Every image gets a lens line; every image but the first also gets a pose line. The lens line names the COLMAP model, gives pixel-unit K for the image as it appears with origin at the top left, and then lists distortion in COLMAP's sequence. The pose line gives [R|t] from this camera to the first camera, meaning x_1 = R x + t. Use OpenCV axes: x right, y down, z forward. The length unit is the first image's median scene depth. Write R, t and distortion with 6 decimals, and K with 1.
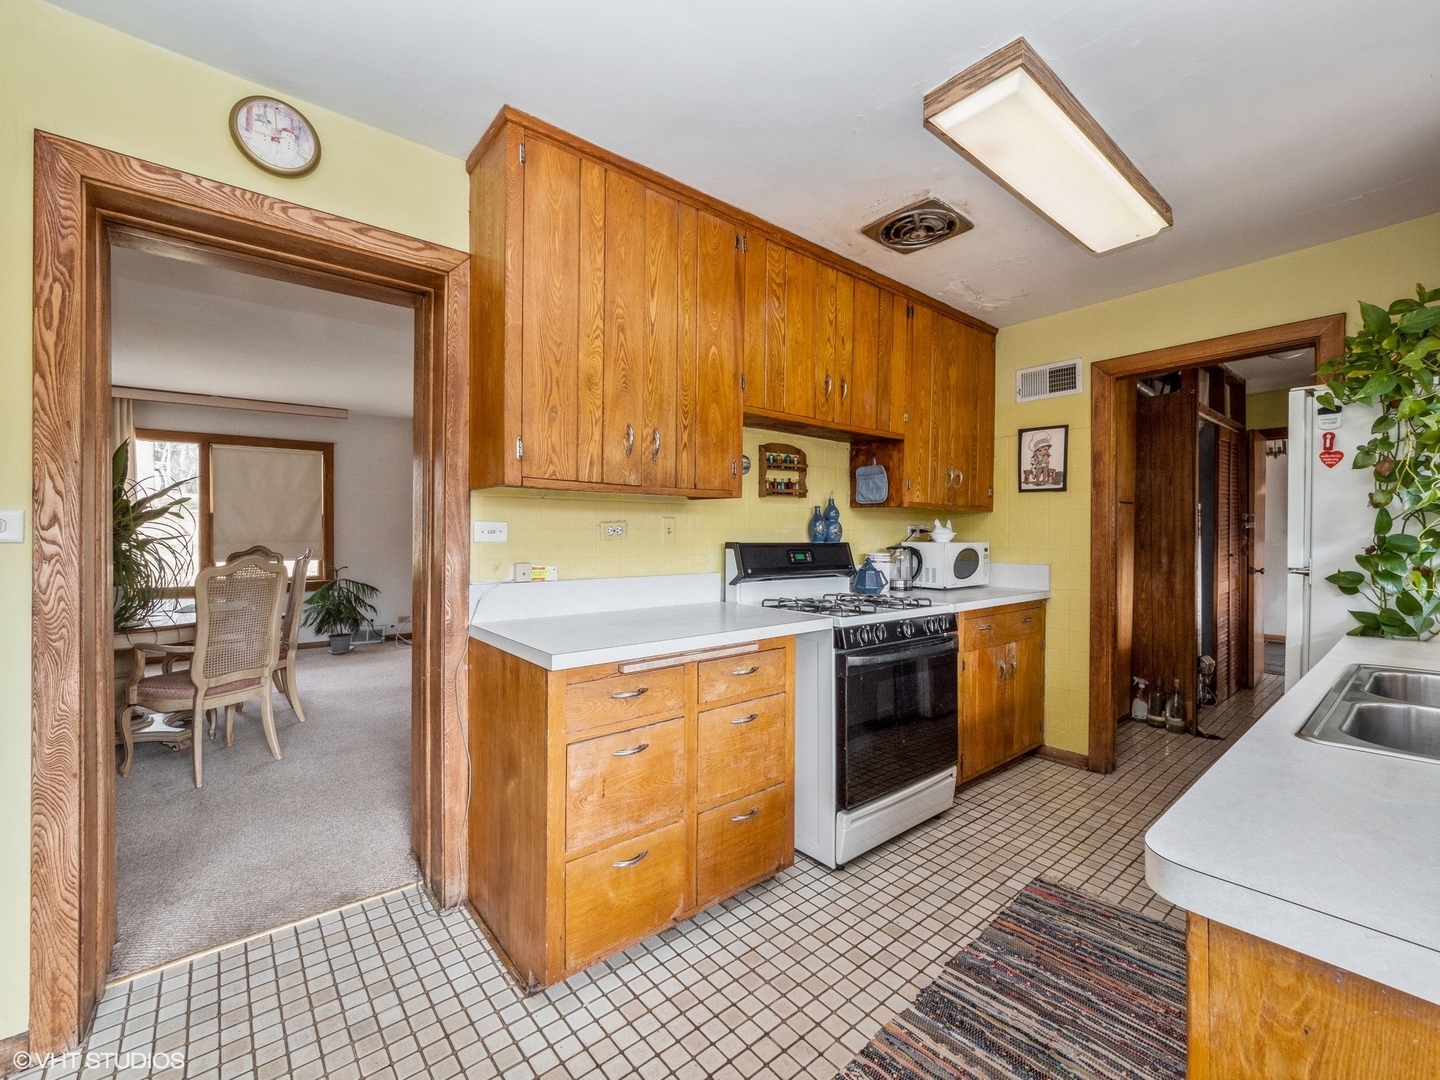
lens RADIAL K [[613.9, 0, 717.0], [0, 613.9, 536.9], [0, 0, 1]] dist [-0.007862, -0.000238]
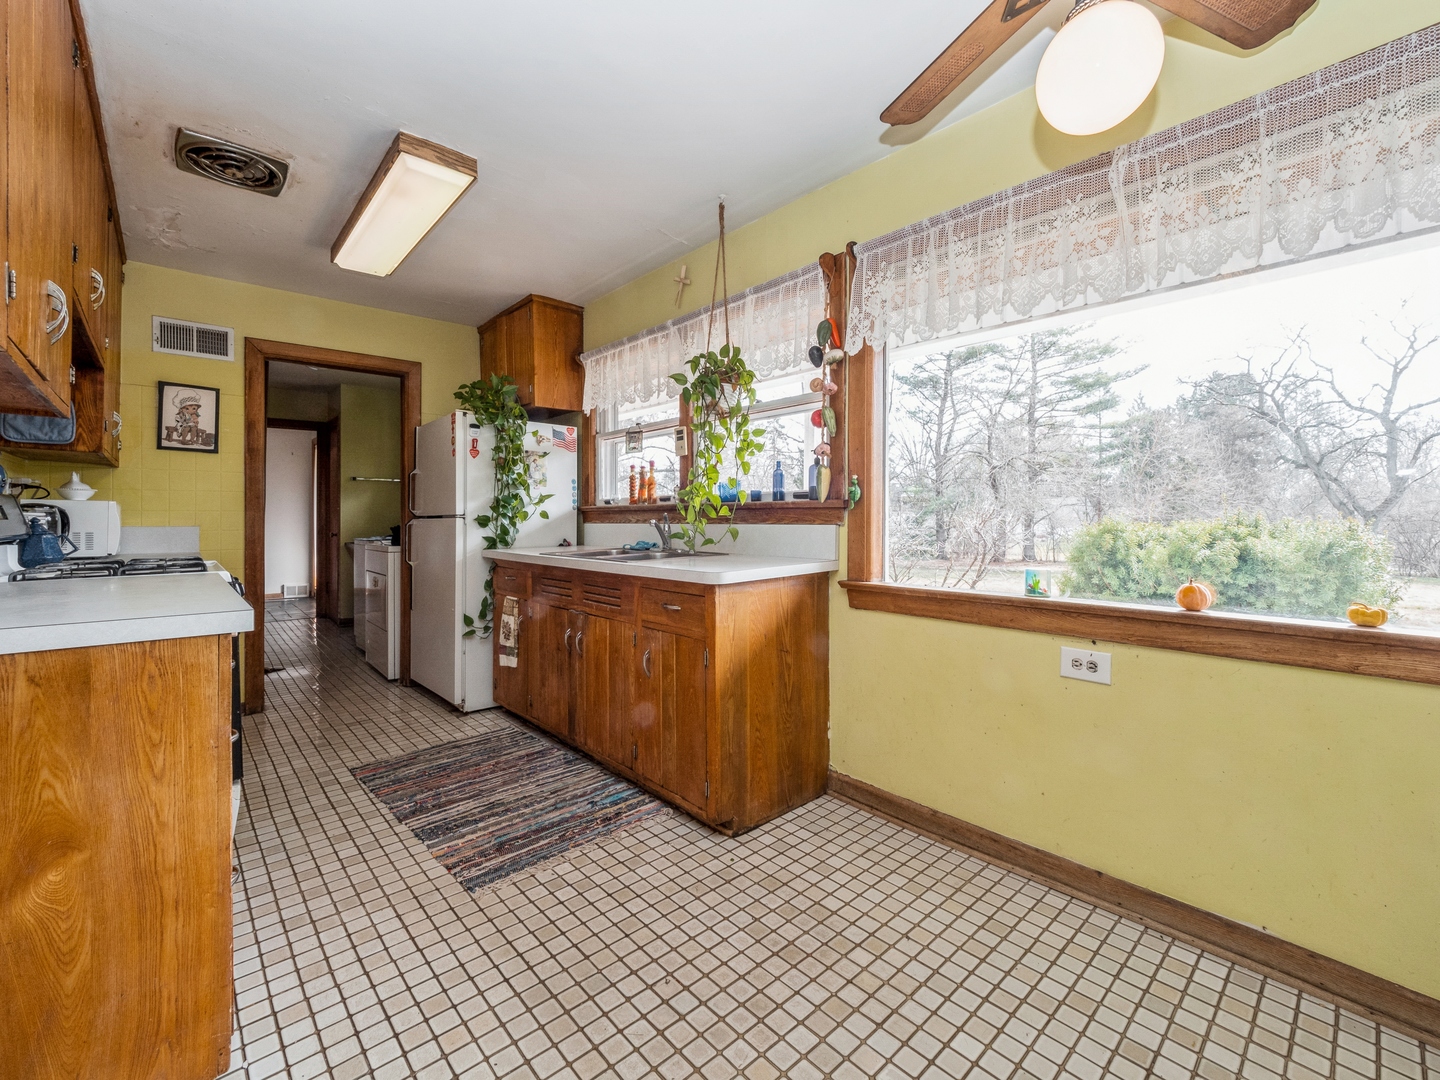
lens RADIAL K [[613.9, 0, 715.9], [0, 613.9, 525.7], [0, 0, 1]] dist [-0.007862, -0.000238]
pose [[-0.040844, -0.016614, 0.999027, -0.830590], [0.007217, 0.999831, 0.016922, 0.059946], [-0.999139, 0.007902, -0.040717, 0.354152]]
